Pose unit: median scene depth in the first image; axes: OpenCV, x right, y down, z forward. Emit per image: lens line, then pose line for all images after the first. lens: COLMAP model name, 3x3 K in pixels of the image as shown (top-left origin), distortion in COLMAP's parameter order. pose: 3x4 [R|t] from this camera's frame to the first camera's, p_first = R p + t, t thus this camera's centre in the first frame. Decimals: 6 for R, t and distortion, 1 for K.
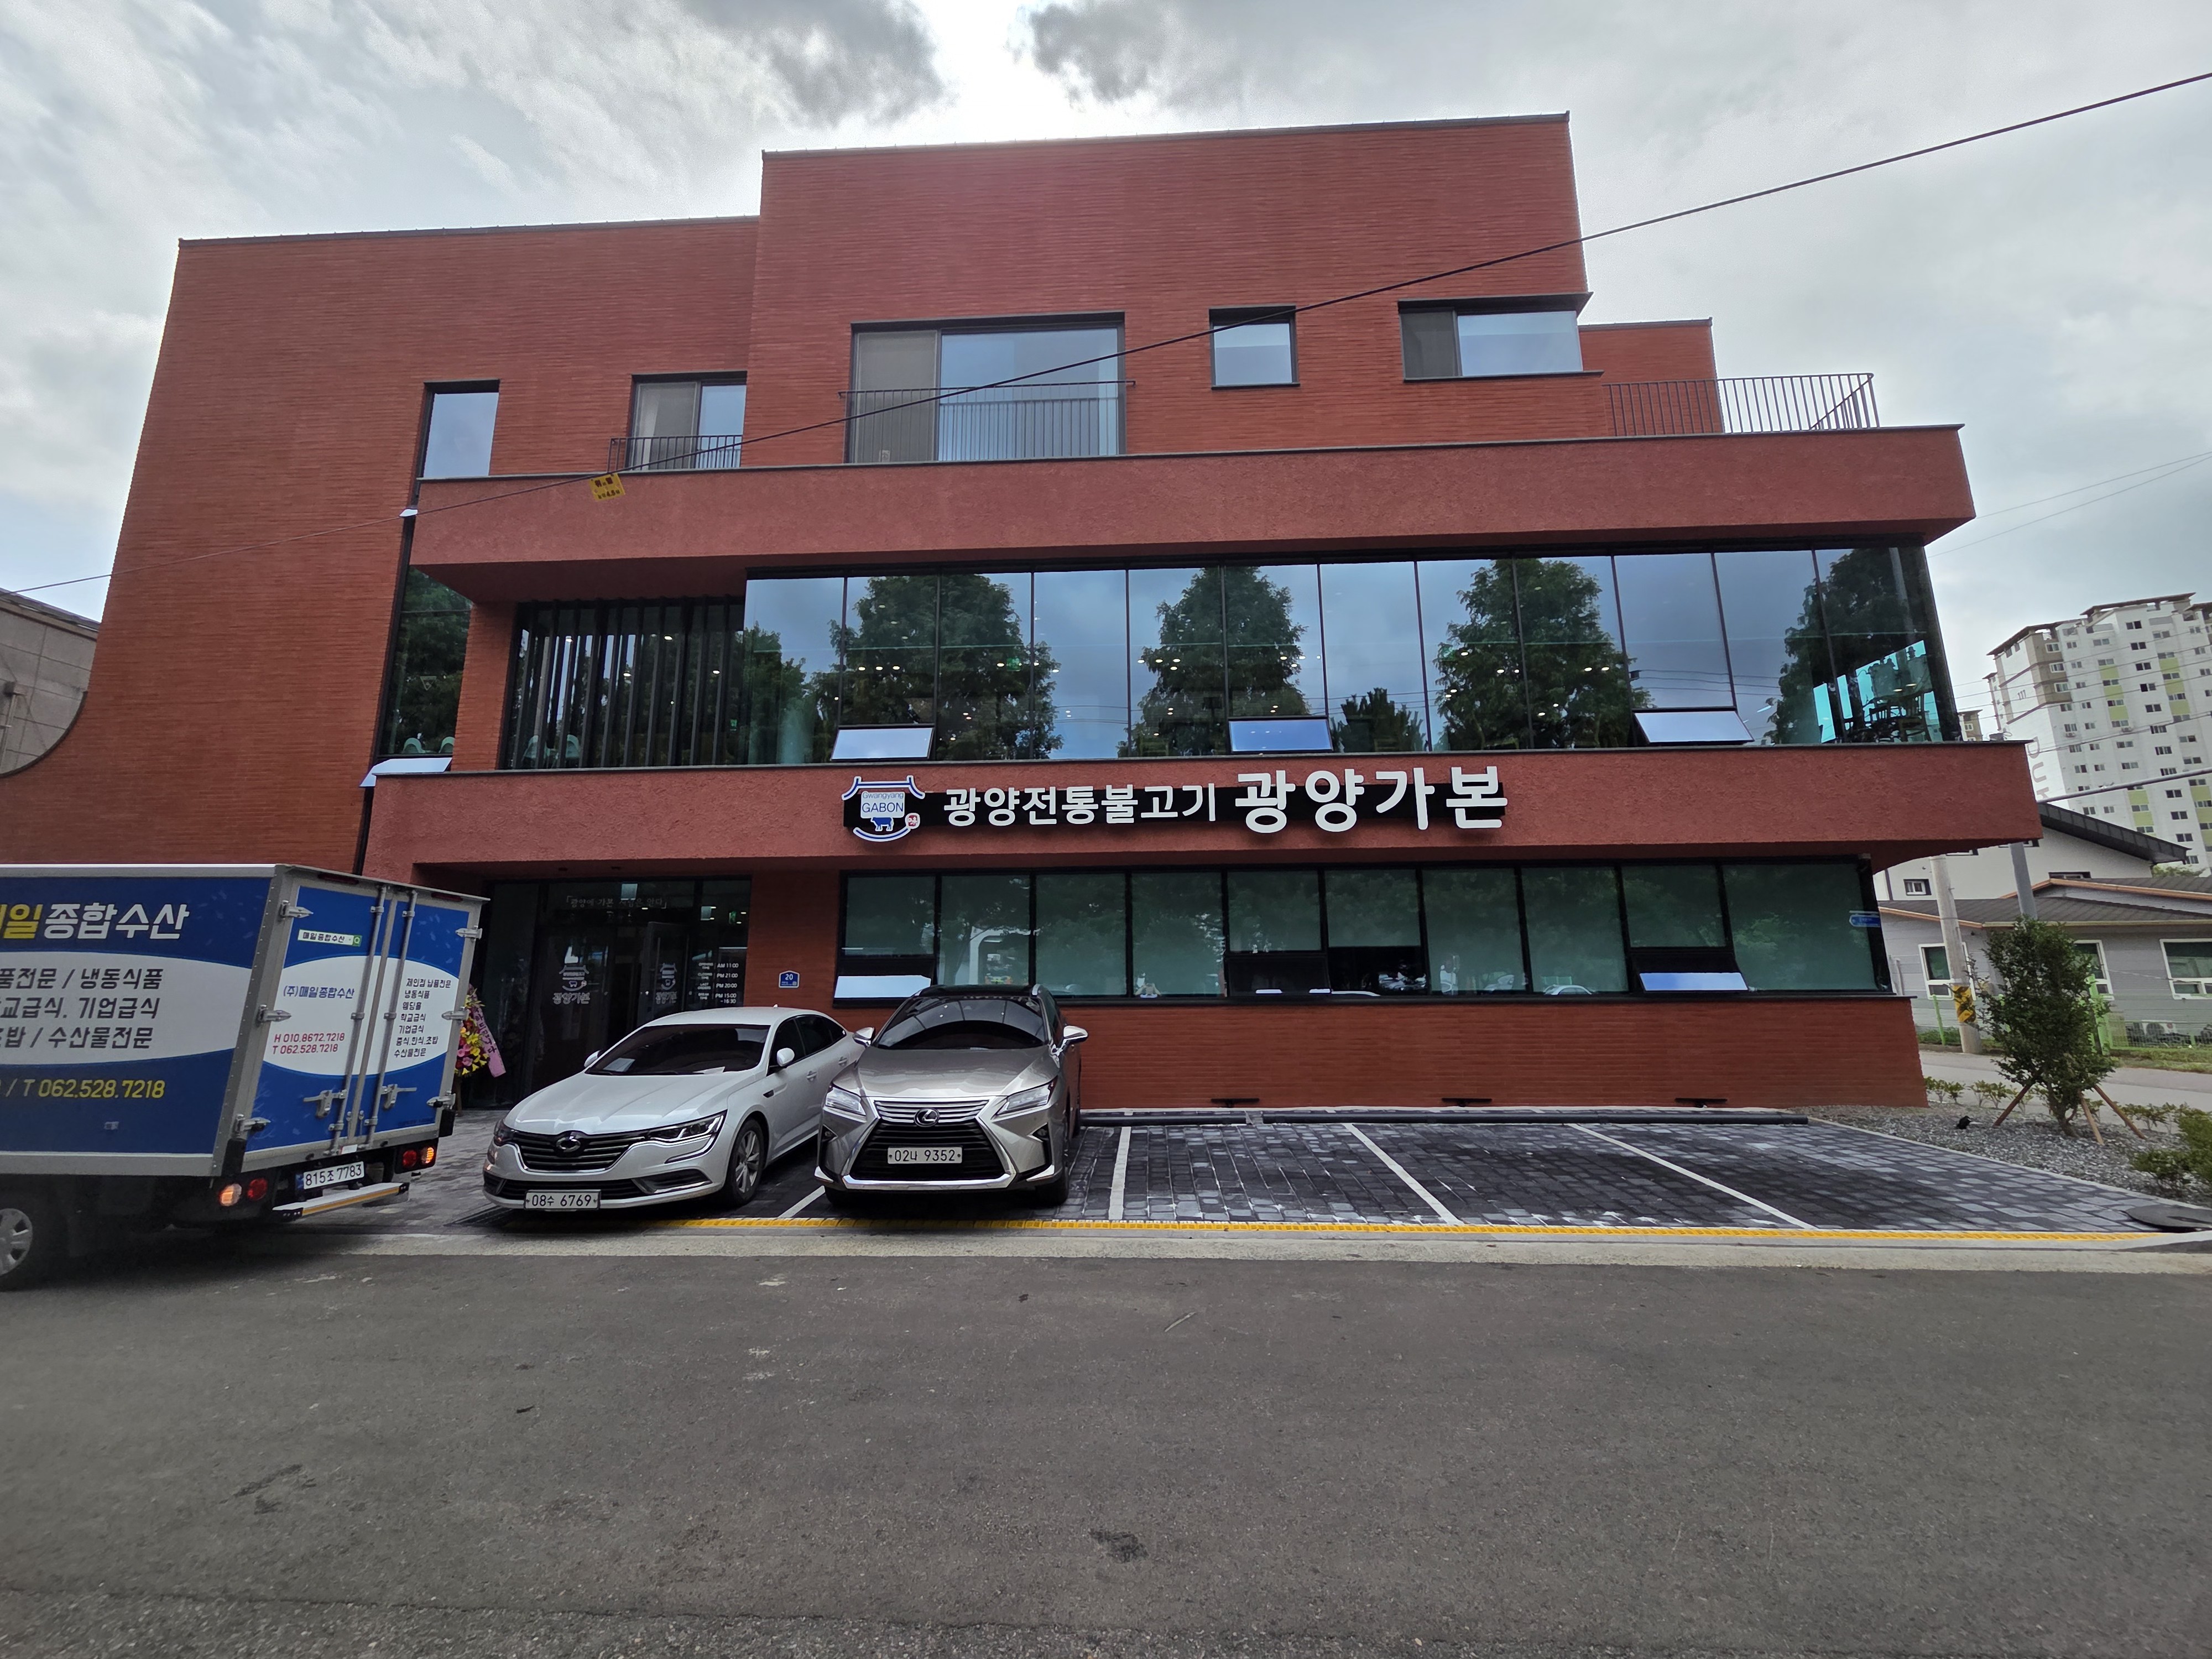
lens RADIAL K [[893.4, 0, 1106.0], [0, 893.4, 829.5], [0, 0, 1]] dist [-0.021838, 0.000073]
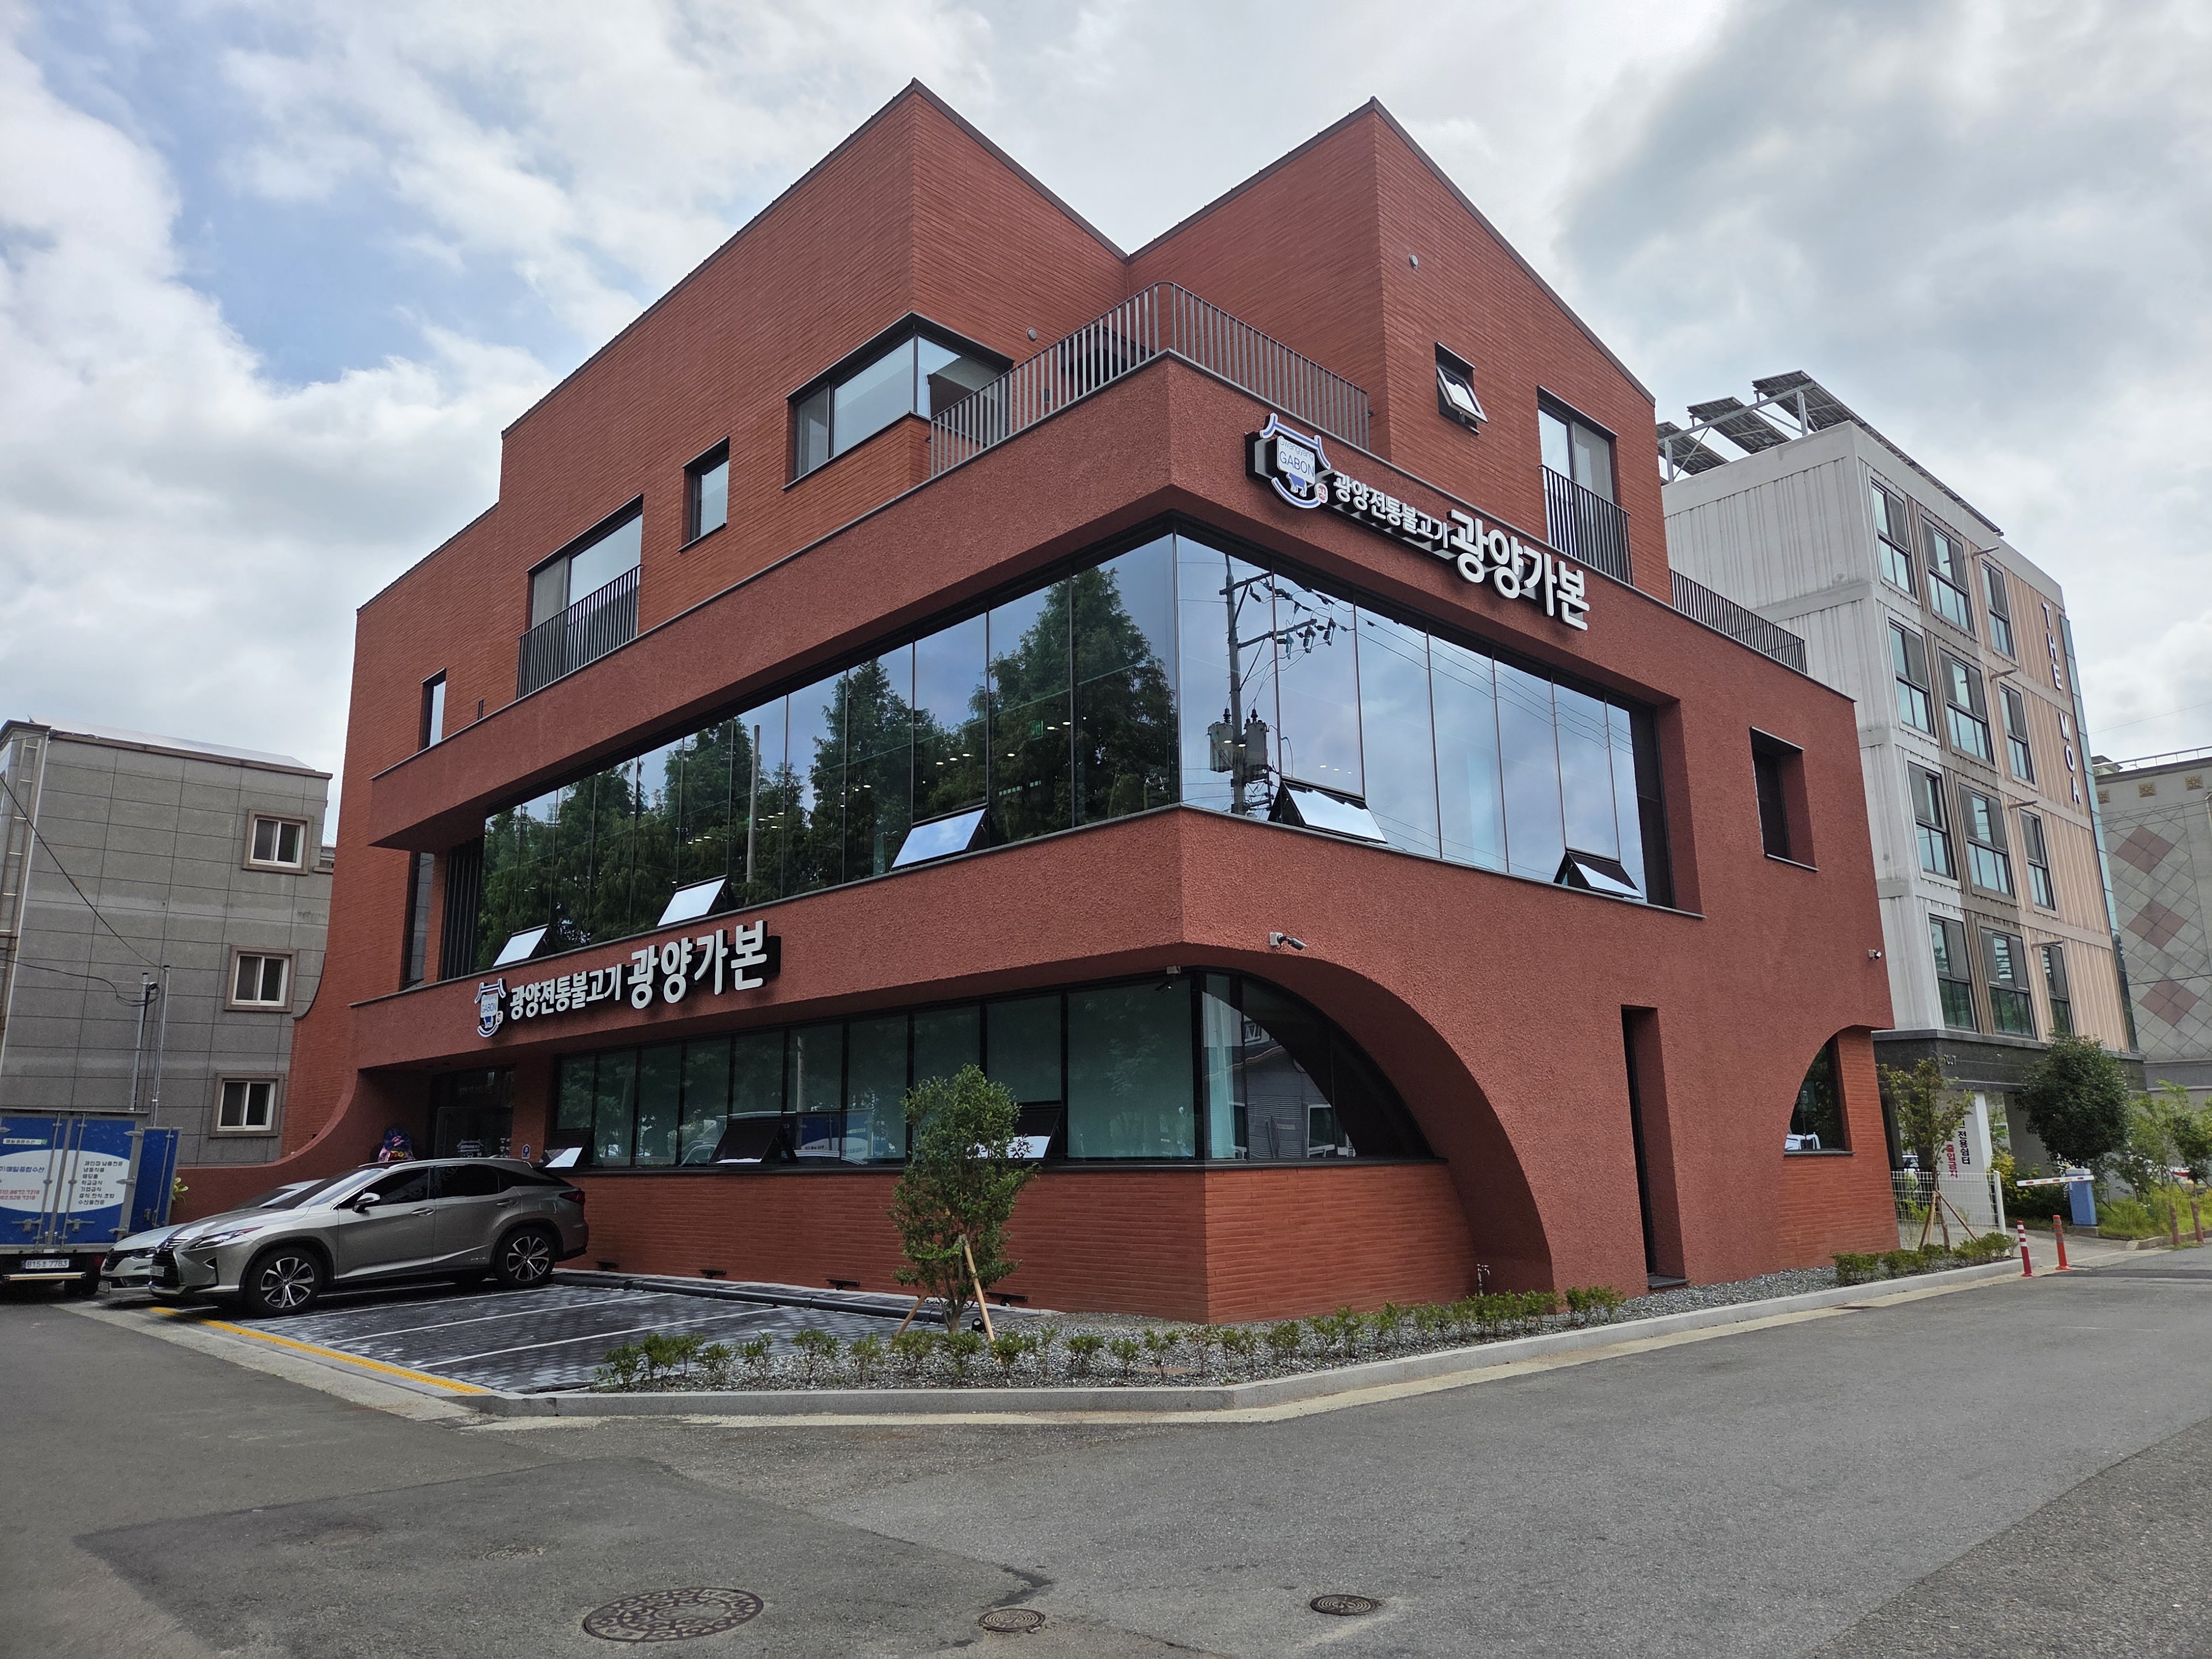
lens RADIAL K [[1539.8, 0, 1106.0], [0, 1539.8, 829.5], [0, 0, 1]] dist [0.001280, -0.001974]
pose [[0.730152, -0.150142, -0.666585, 1.804308], [0.129986, 0.988266, -0.080216, 0.012122], [0.670807, -0.028078, 0.741100, 0.040018]]
